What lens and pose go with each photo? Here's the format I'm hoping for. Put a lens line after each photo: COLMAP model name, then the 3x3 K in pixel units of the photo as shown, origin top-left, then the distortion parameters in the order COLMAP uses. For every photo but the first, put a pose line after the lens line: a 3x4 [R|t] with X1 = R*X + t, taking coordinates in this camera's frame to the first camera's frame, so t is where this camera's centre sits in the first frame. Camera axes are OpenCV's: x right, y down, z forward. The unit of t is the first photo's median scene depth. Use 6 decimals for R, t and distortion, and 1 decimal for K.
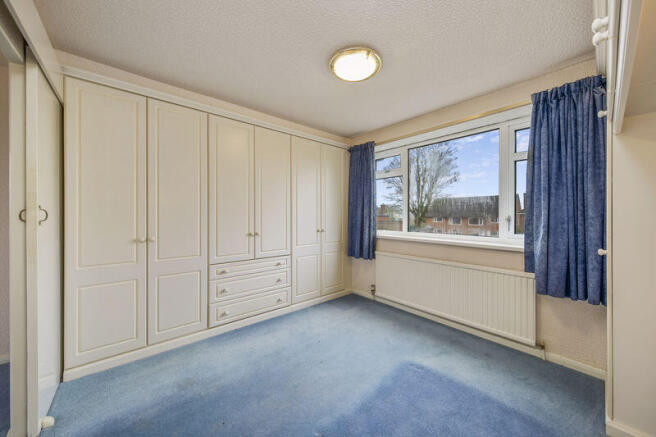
lens RADIAL K [[235.5, 0, 326.8], [0, 235.5, 214.4], [0, 0, 1]] dist [0.000767, -0.000397]
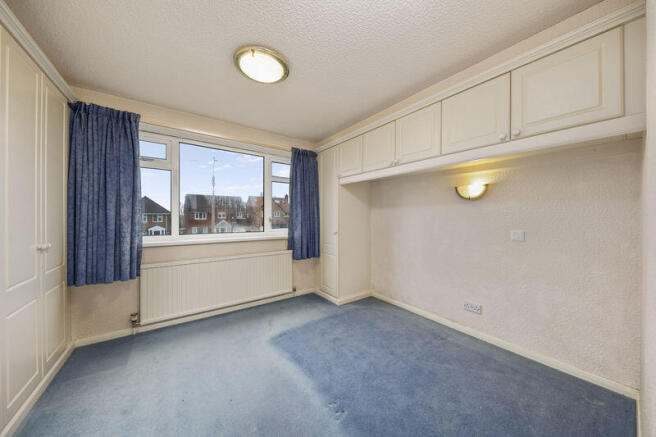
lens RADIAL K [[219.5, 0, 331.2], [0, 219.5, 215.5], [0, 0, 1]] dist [0.001678, -0.000543]
pose [[0.078612, 0.004908, 0.996893, -0.526093], [-0.005643, 0.999974, -0.004478, 0.000377], [-0.996889, -0.005274, 0.078637, 0.428461]]
